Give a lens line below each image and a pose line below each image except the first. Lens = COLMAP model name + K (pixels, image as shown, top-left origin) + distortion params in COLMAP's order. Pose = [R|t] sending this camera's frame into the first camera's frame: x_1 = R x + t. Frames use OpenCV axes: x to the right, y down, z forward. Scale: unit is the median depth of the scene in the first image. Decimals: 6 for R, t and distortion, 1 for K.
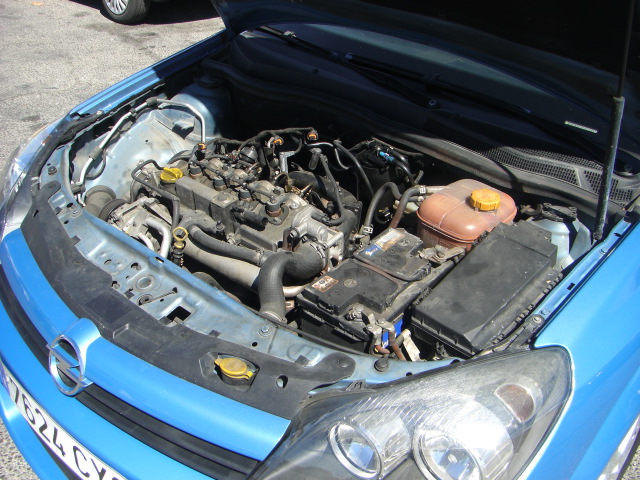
lens RADIAL K [[738.6, 0, 322.4], [0, 738.6, 240.7], [0, 0, 1]] dist [-0.136739, 0.000000]
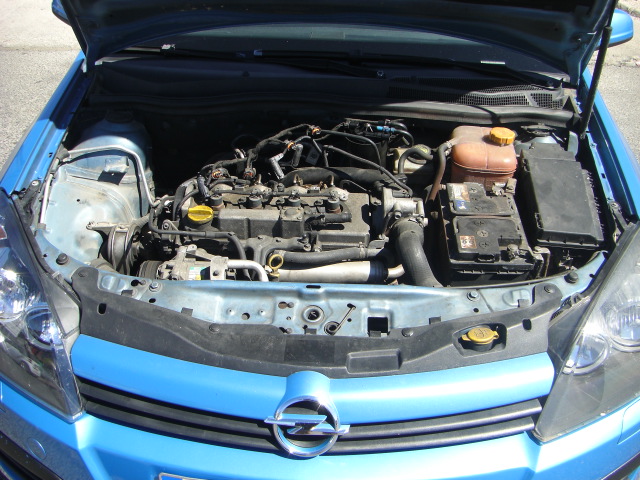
lens RADIAL K [[738.6, 0, 317.0], [0, 738.6, 240.5], [0, 0, 1]] dist [-0.136739, 0.000000]
pose [[0.766071, -0.352176, 0.537686, -0.658305], [0.337053, 0.932399, 0.130490, -0.142416], [-0.547294, 0.081264, 0.832986, 0.170452]]
